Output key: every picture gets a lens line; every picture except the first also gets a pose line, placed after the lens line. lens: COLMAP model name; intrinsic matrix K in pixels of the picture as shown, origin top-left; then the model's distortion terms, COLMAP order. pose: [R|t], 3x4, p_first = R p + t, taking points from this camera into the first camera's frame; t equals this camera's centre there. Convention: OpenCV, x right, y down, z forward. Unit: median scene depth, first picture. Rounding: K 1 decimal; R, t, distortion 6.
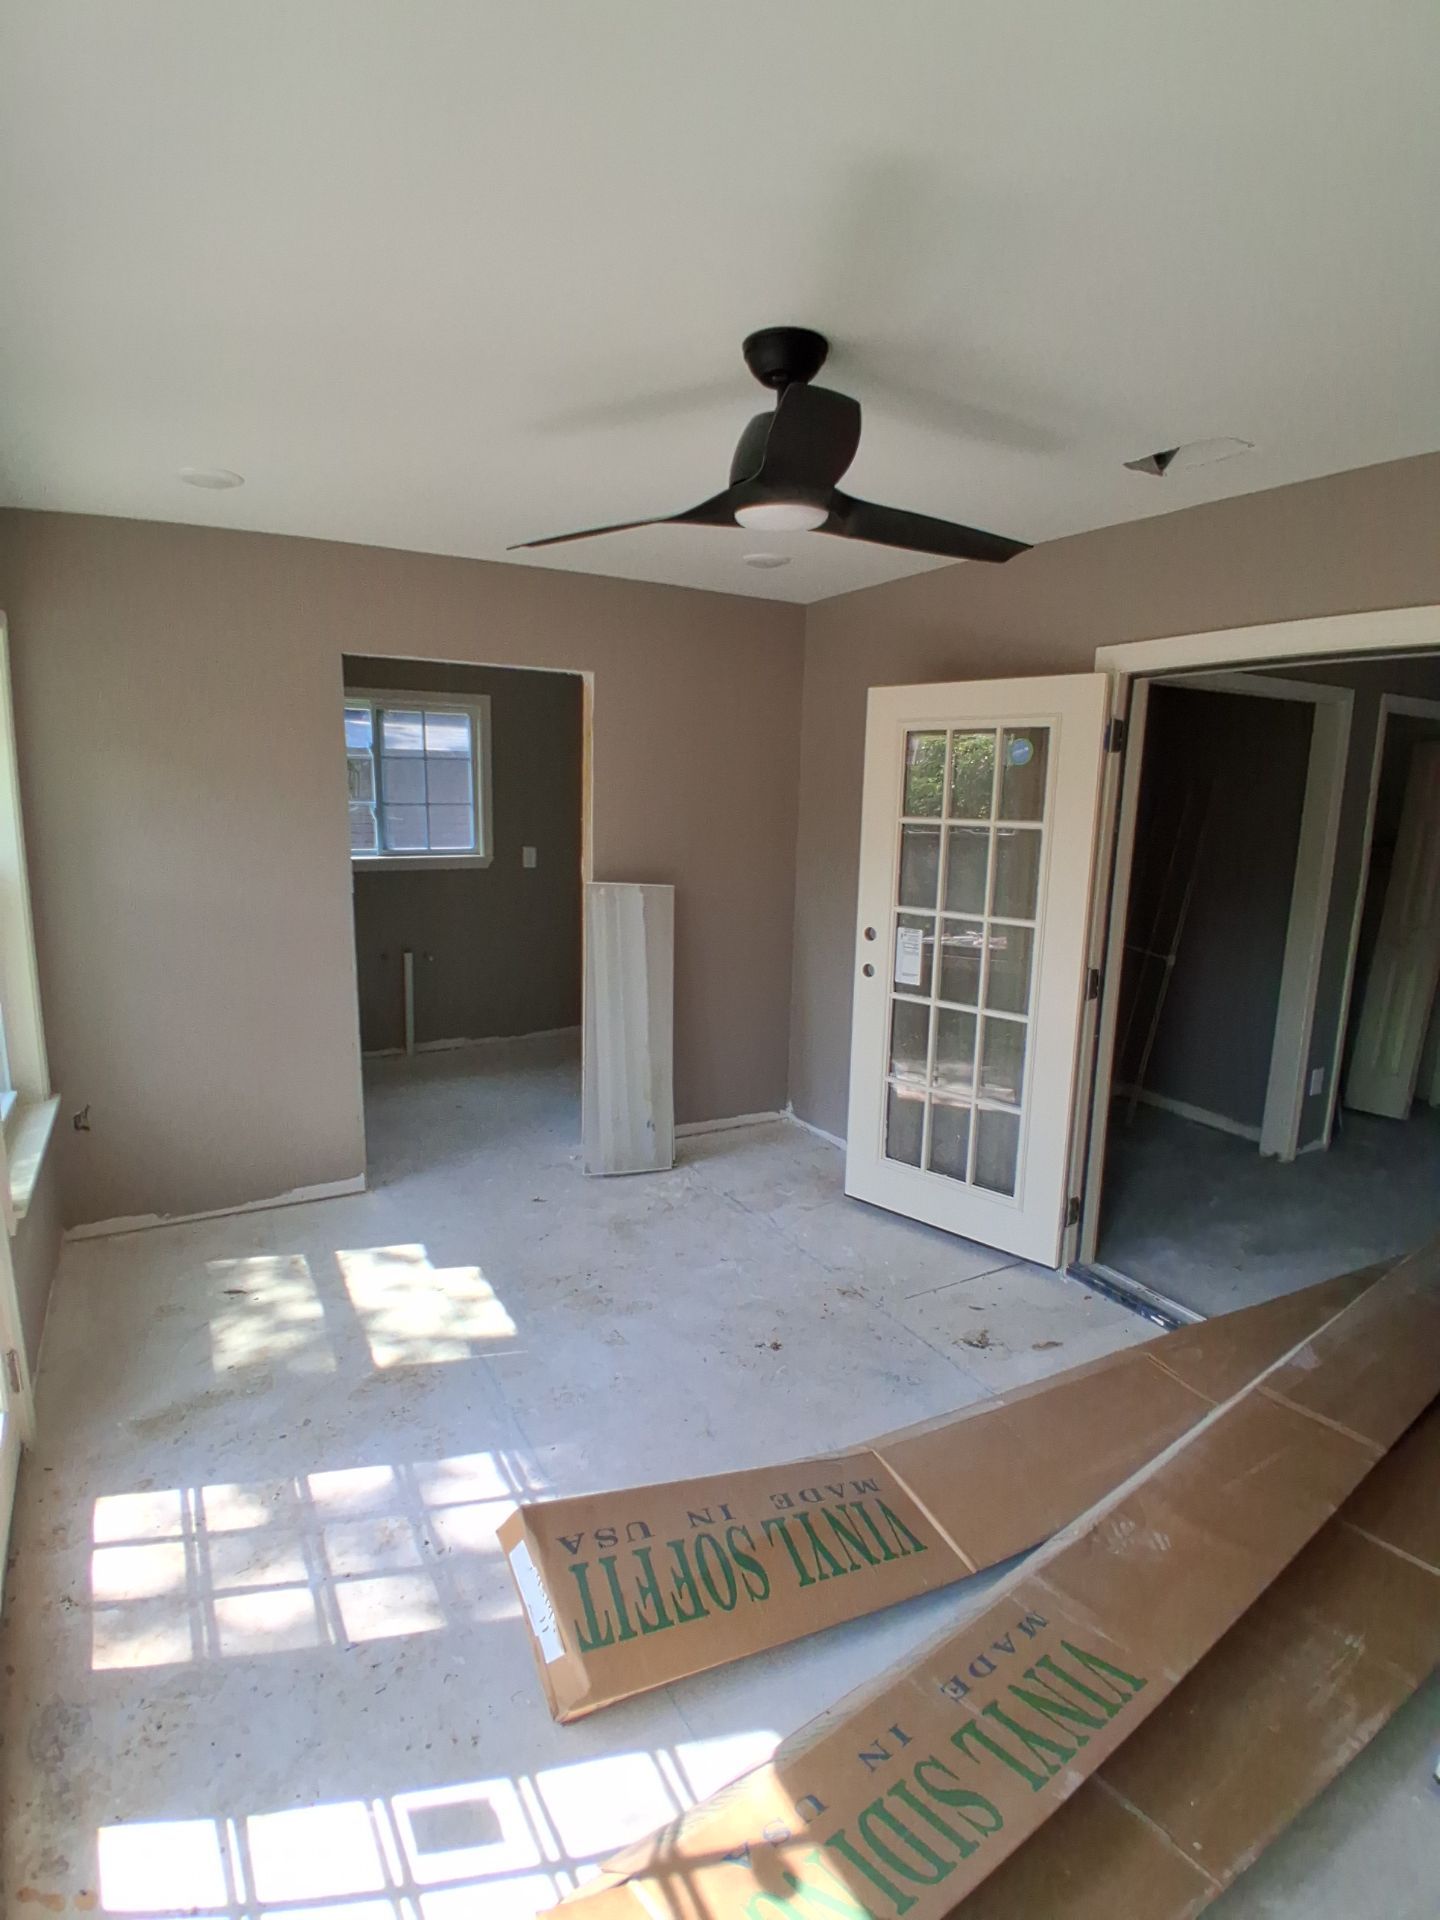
lens RADIAL K [[985.3, 0, 720.0], [0, 985.3, 960.0], [0, 0, 1]] dist [0.001269, -0.048161]
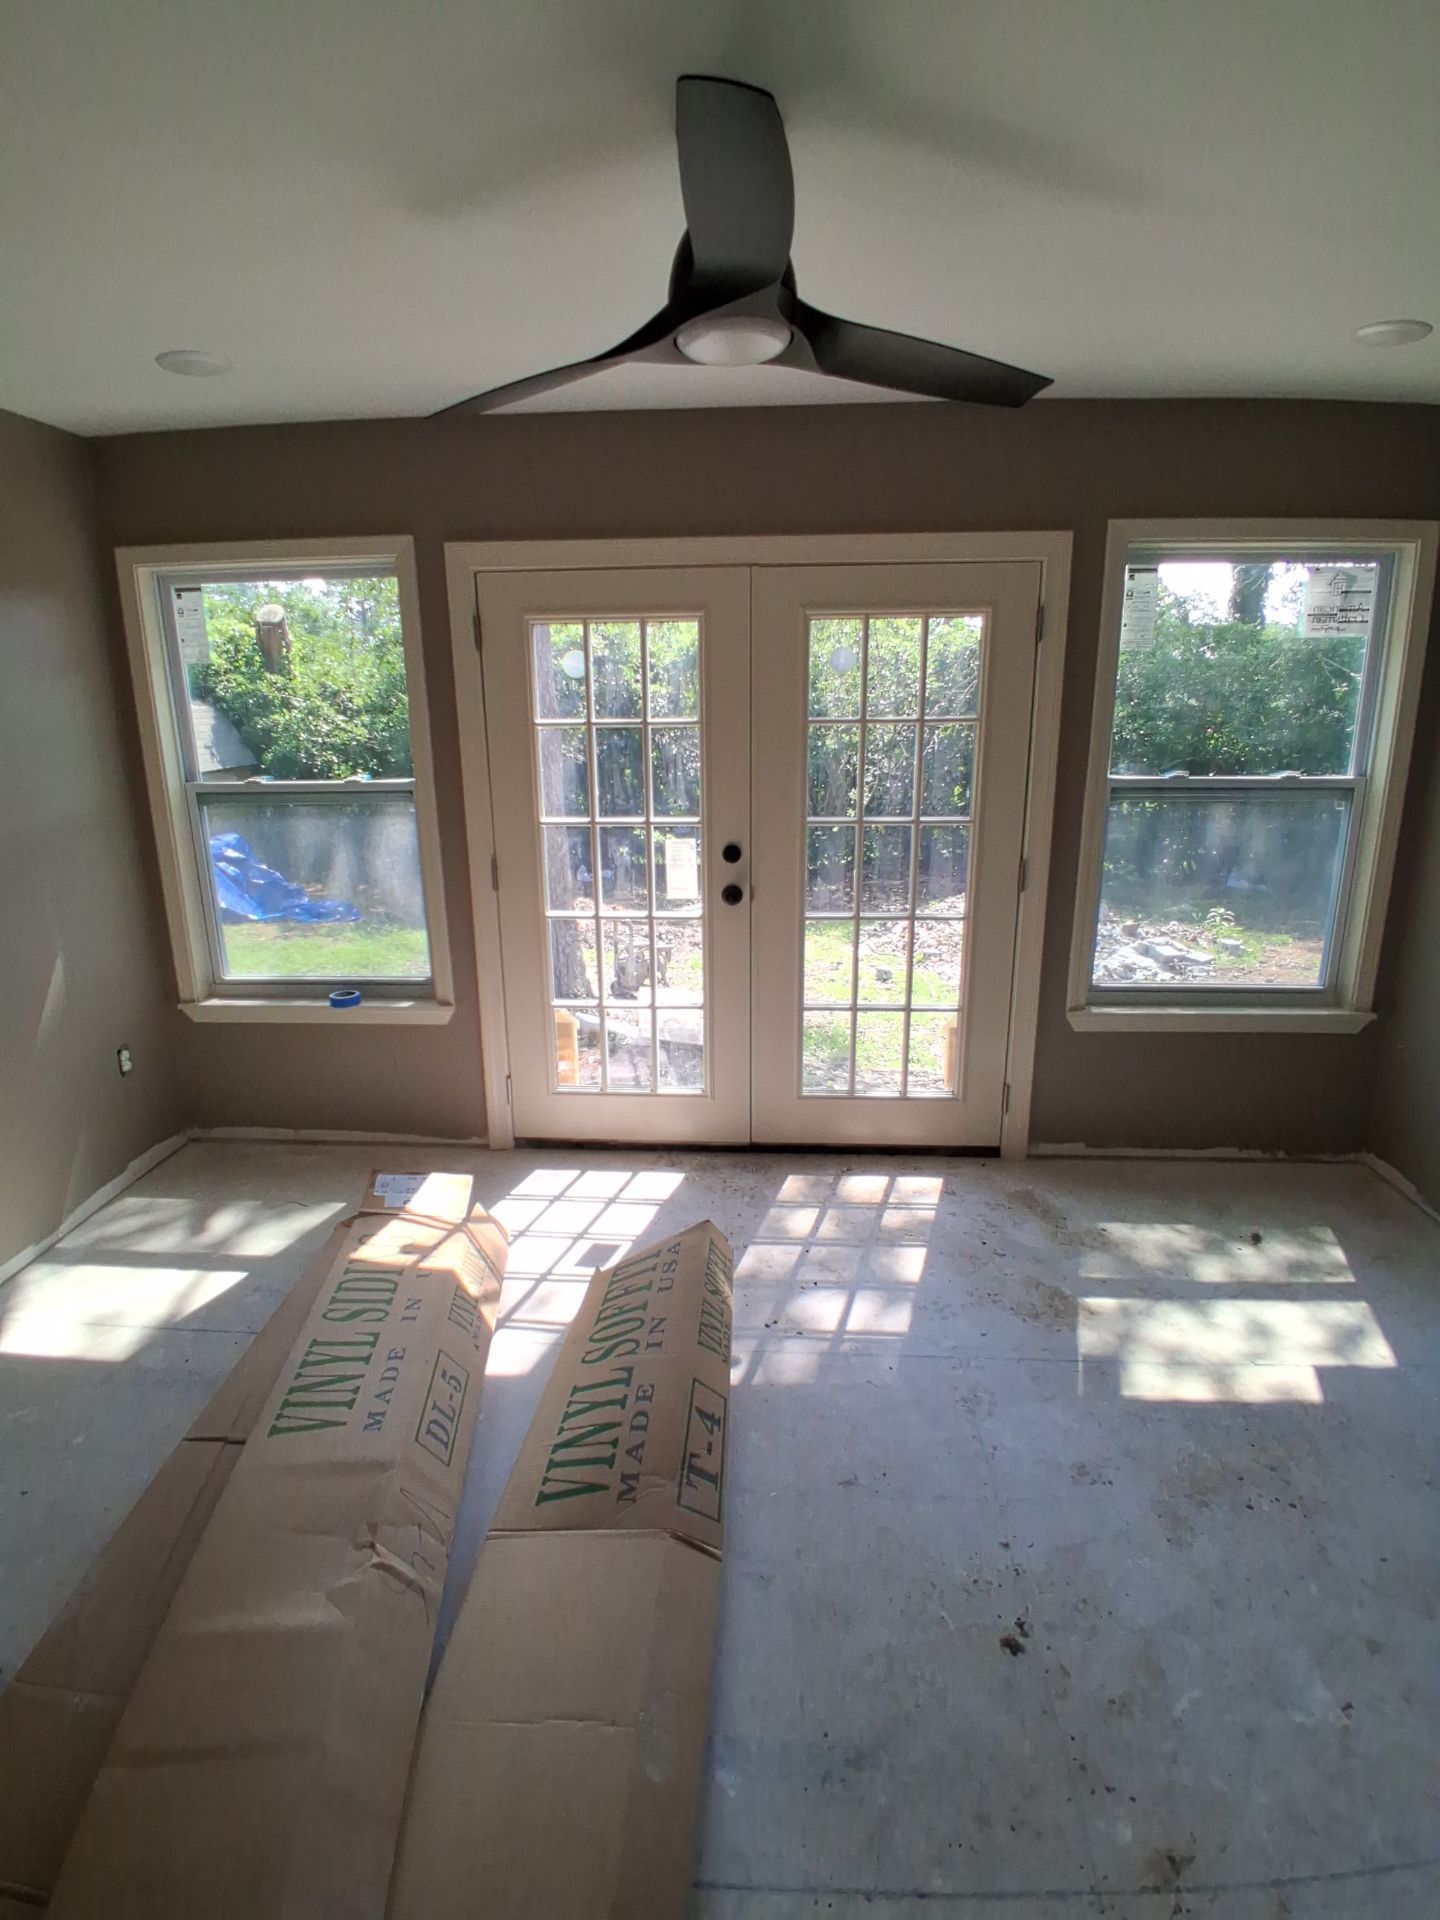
lens RADIAL K [[985.3, 0, 720.0], [0, 985.3, 960.0], [0, 0, 1]] dist [0.001269, -0.048161]
pose [[-0.546498, 0.198620, -0.813566, 0.756357], [-0.150897, 0.932214, 0.328949, -0.218878], [0.823754, 0.302535, -0.479482, 1.398158]]
